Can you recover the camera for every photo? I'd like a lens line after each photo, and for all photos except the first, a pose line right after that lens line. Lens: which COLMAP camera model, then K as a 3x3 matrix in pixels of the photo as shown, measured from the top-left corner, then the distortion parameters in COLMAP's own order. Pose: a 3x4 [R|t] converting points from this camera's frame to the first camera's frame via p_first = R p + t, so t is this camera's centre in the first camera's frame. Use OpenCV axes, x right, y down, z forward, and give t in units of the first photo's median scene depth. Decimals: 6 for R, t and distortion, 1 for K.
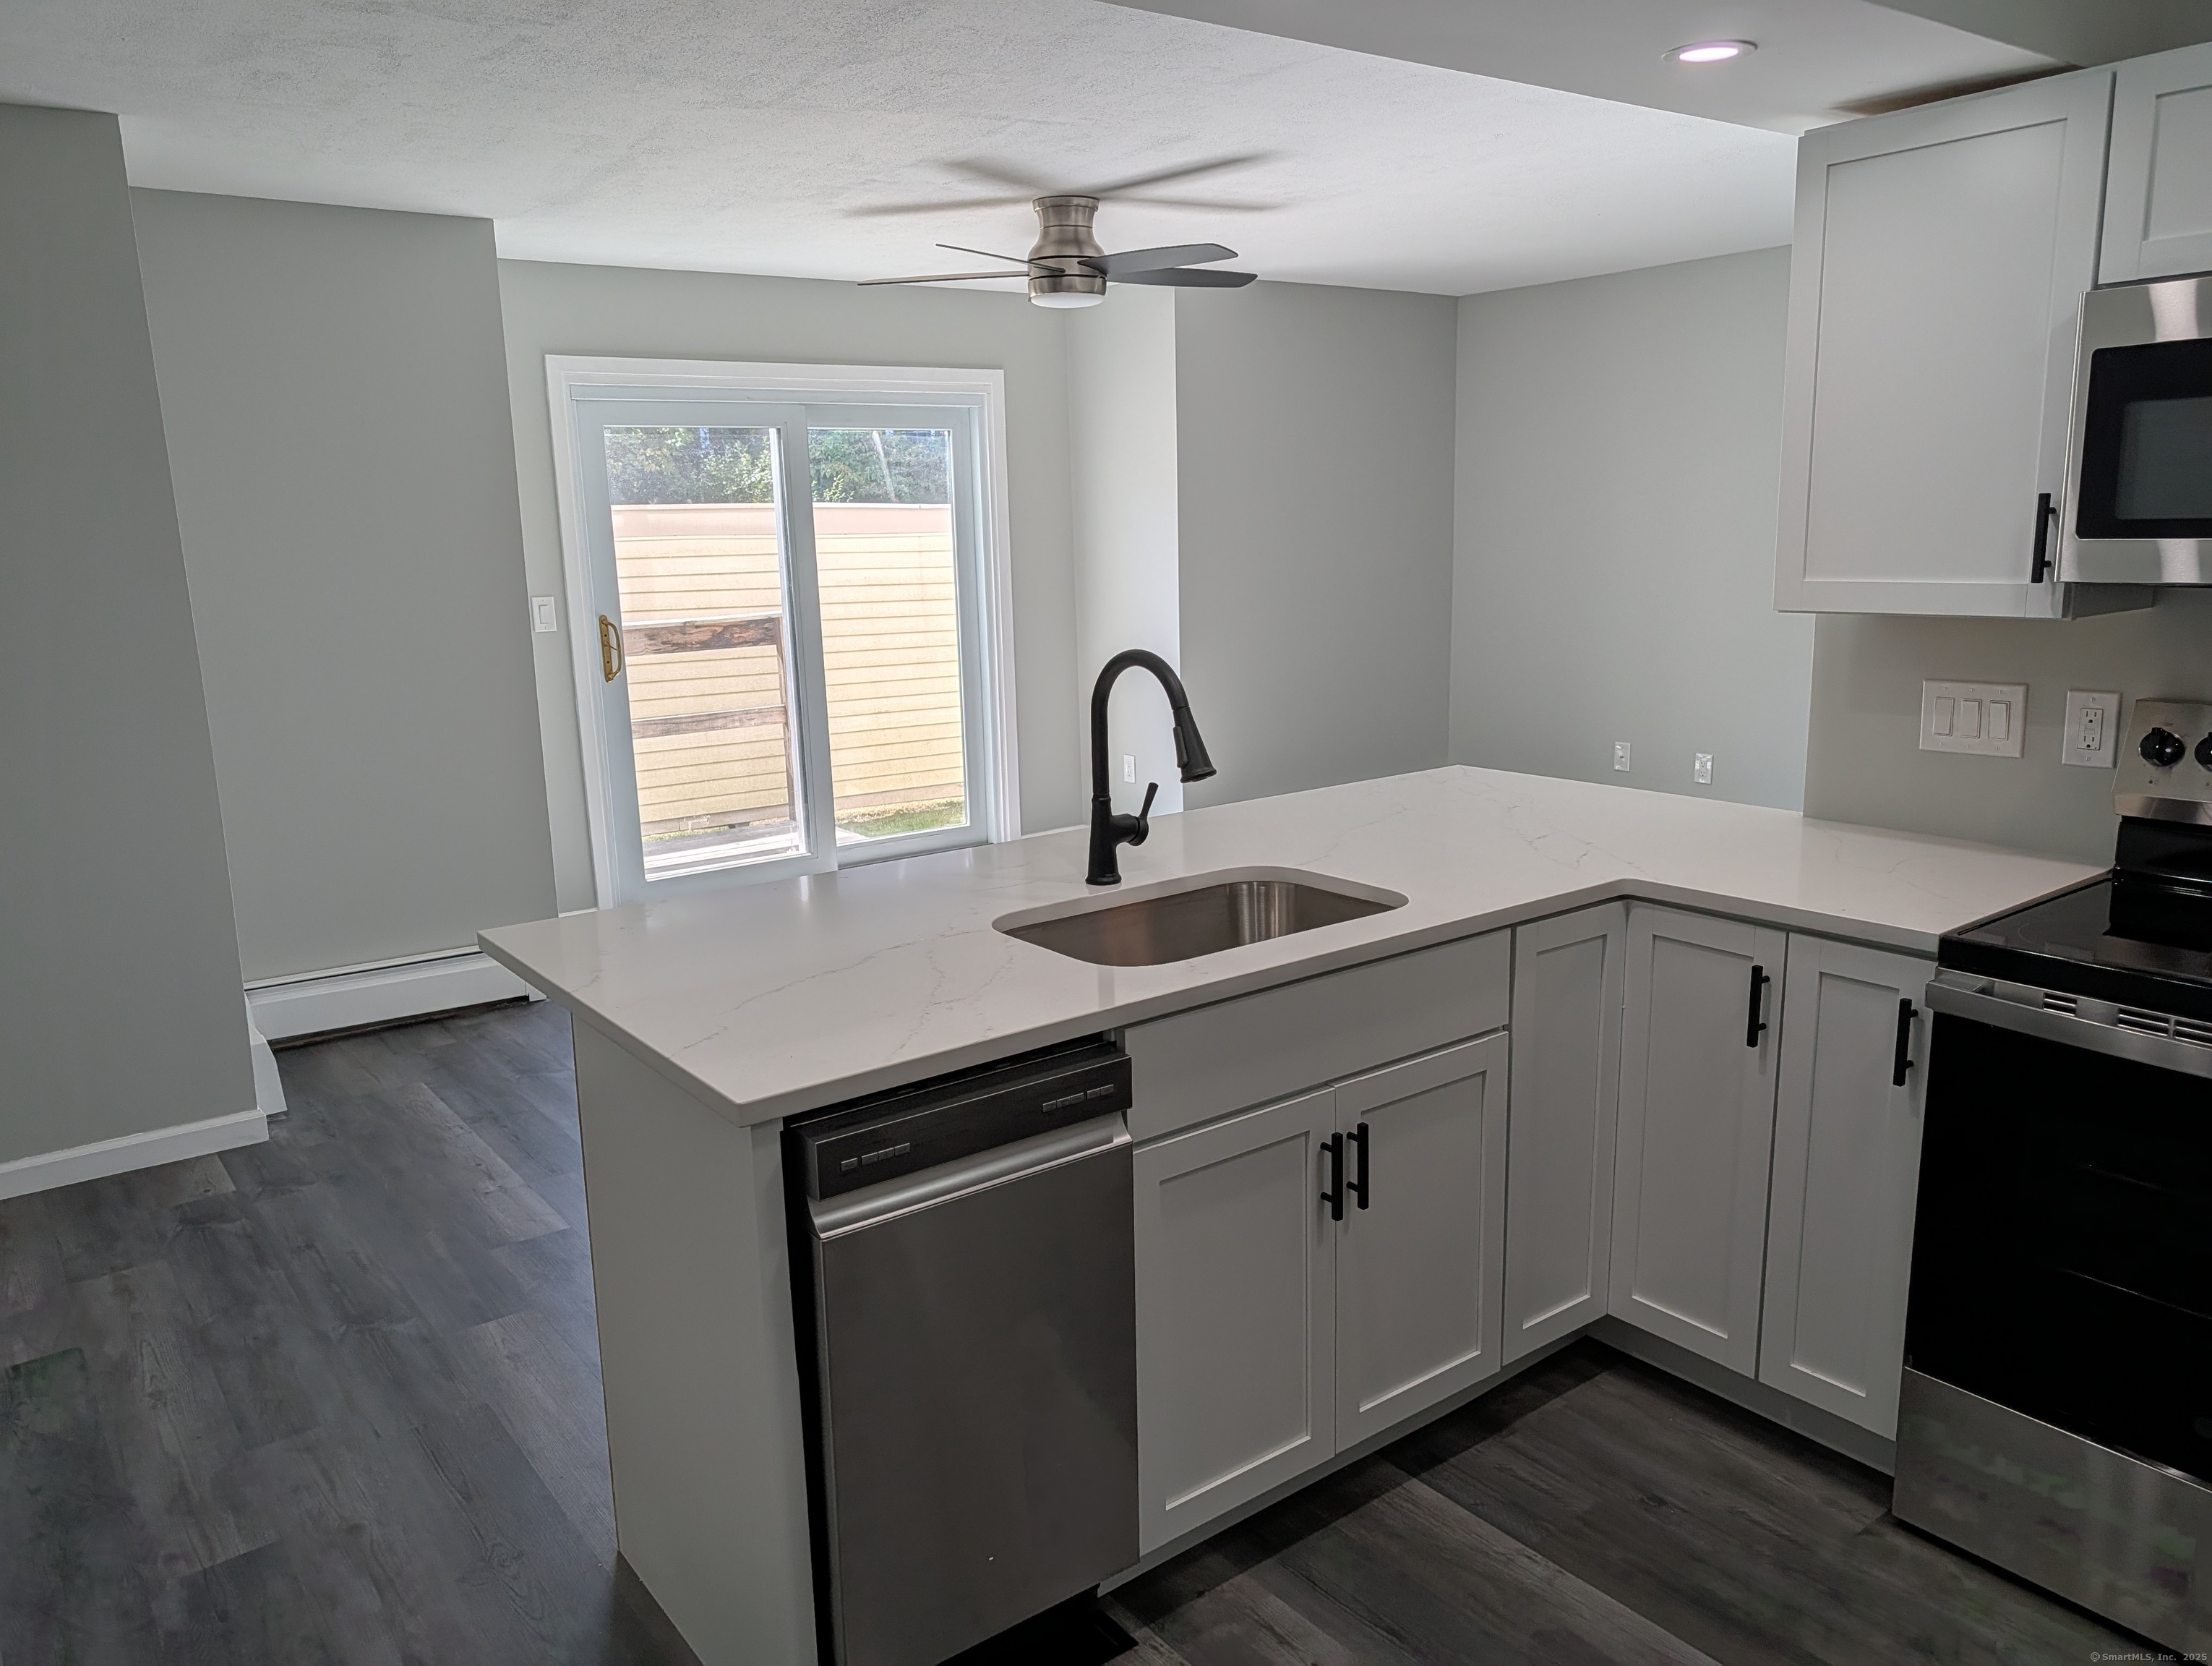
lens RADIAL K [[1584.7, 0, 1104.2], [0, 1584.7, 839.4], [0, 0, 1]] dist [0.017714, -0.019543]
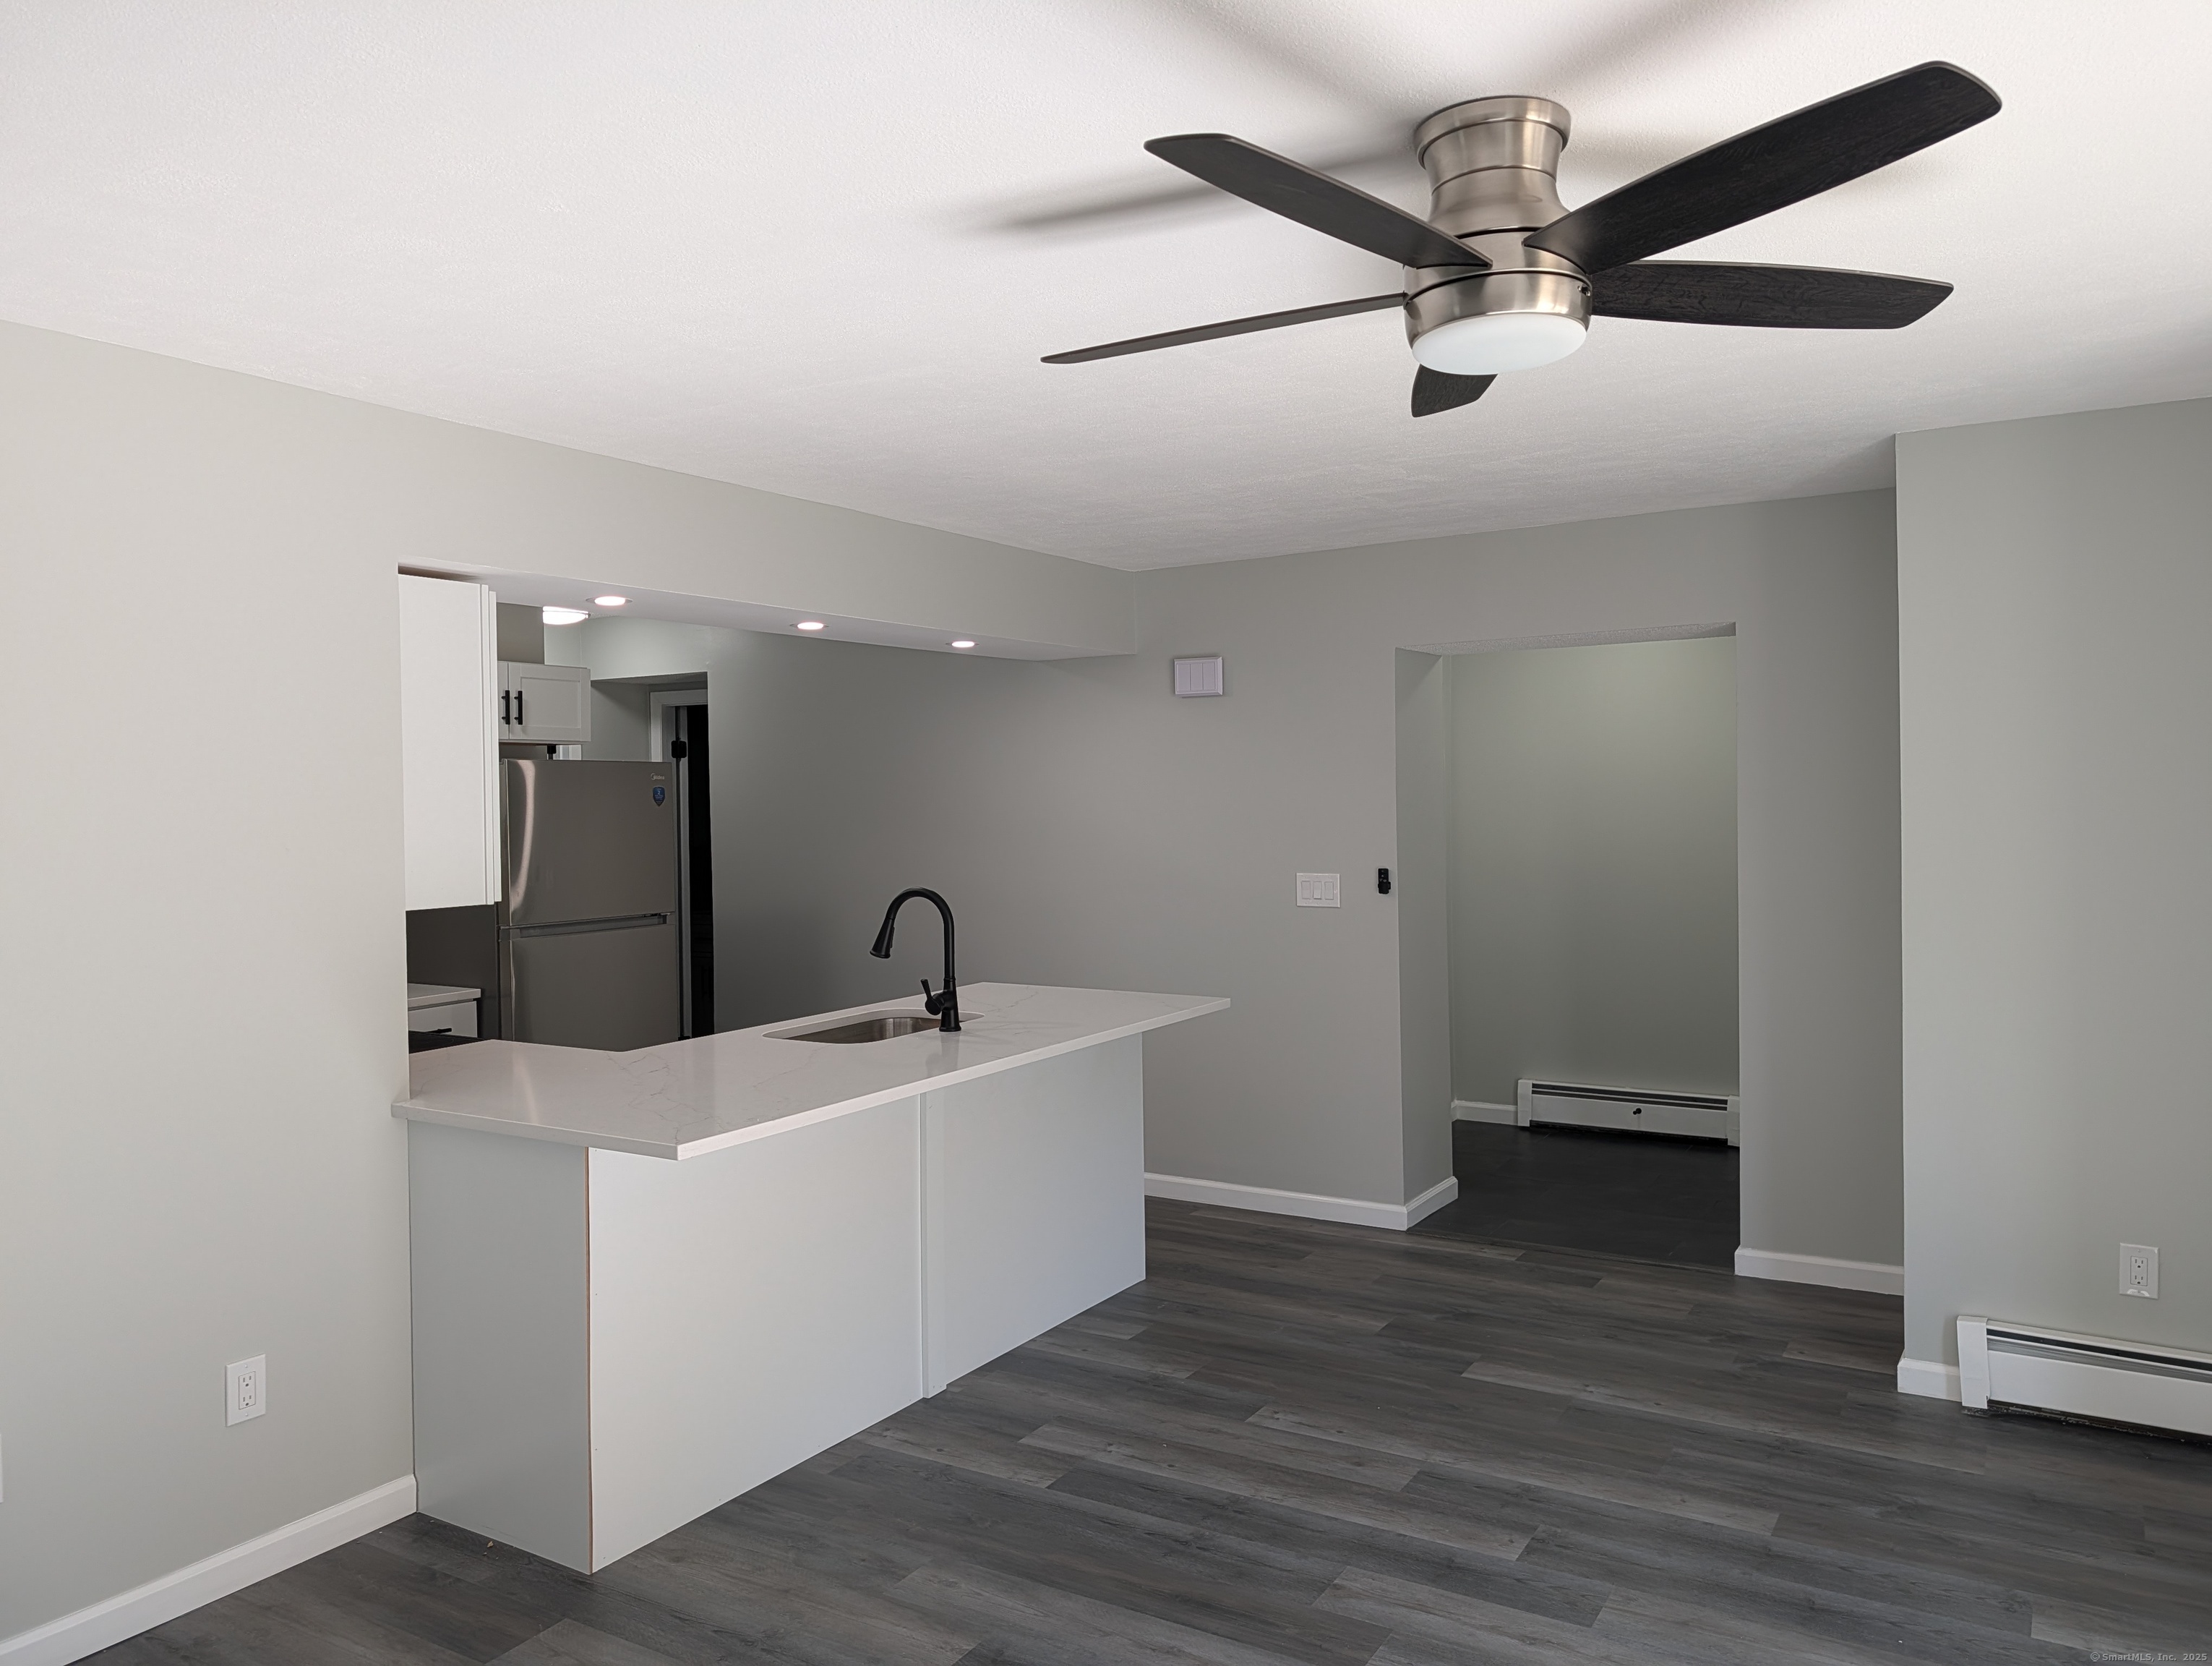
lens RADIAL K [[1584.7, 0, 1115.5], [0, 1584.7, 822.9], [0, 0, 1]] dist [0.017714, -0.019543]
pose [[-0.930694, 0.049518, -0.362433, 0.379222], [-0.034136, 0.974715, 0.220829, -0.495876], [0.364204, 0.217896, -0.905471, 2.247394]]
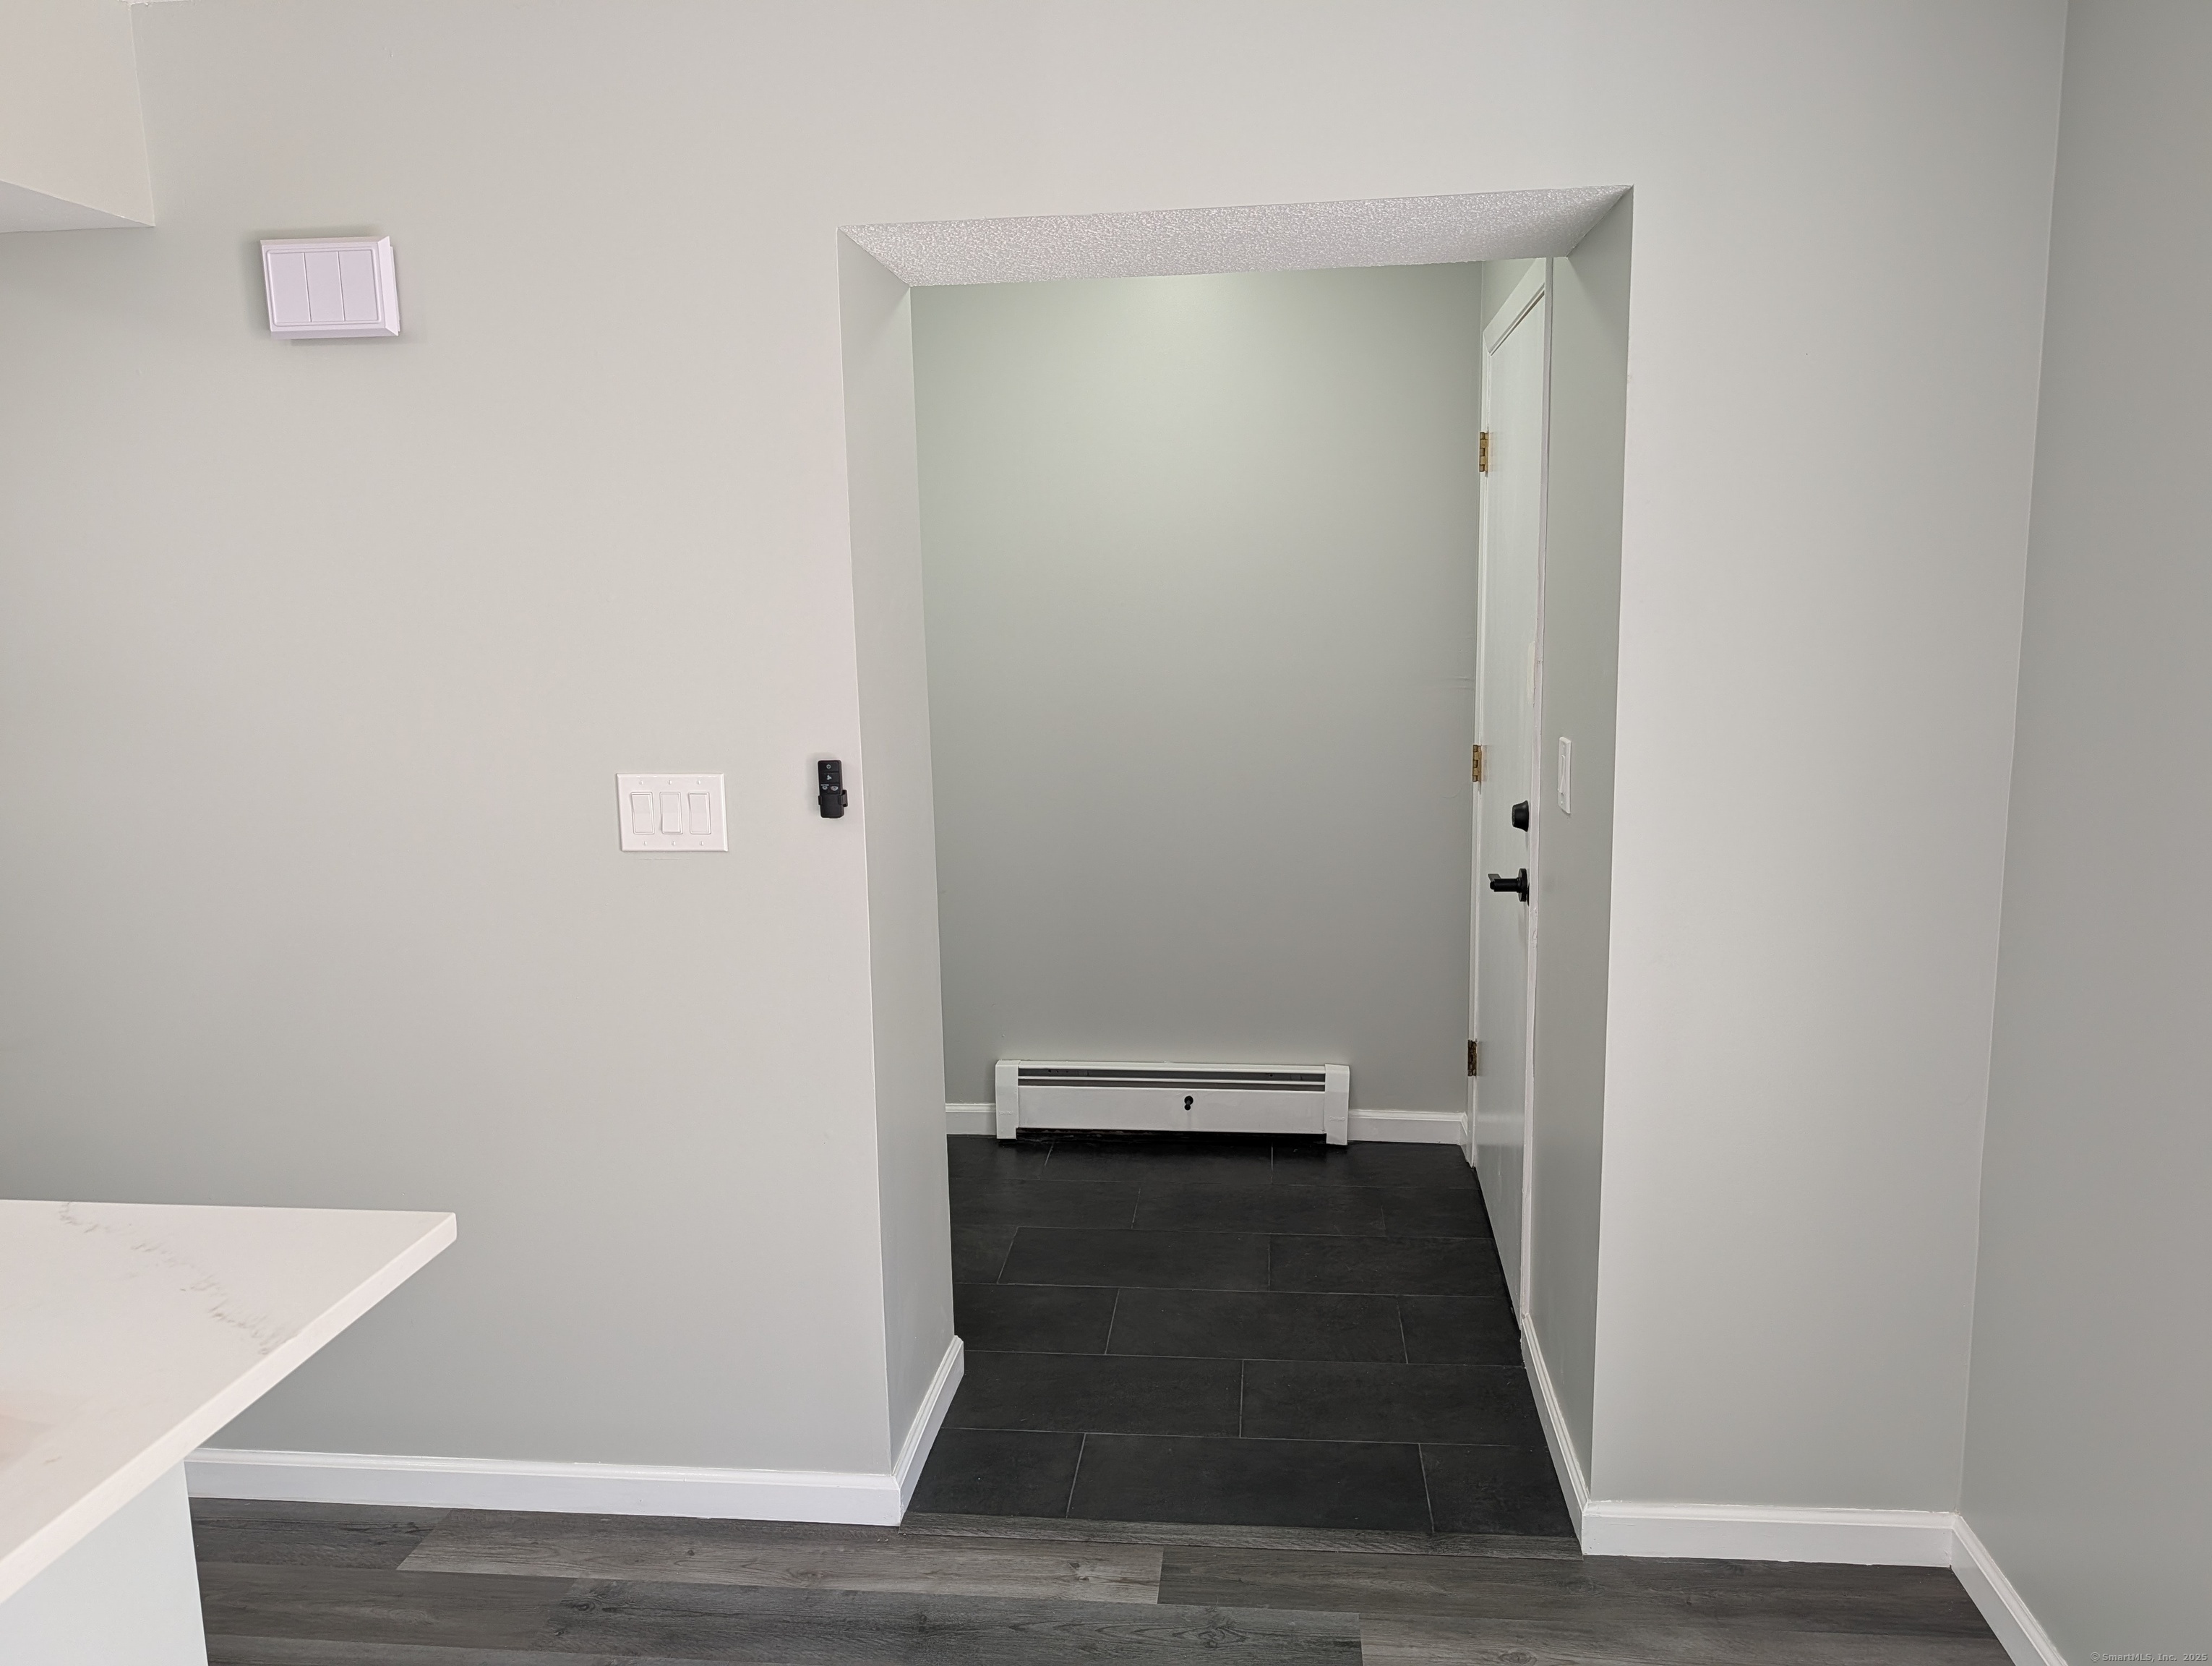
lens RADIAL K [[1584.7, 0, 1112.7], [0, 1584.7, 832.5], [0, 0, 1]] dist [0.017714, -0.019543]
pose [[-0.678673, 0.155325, -0.717828, -0.108359], [-0.119934, 0.940822, 0.316969, -0.276968], [0.724582, 0.301210, -0.619882, 1.286575]]
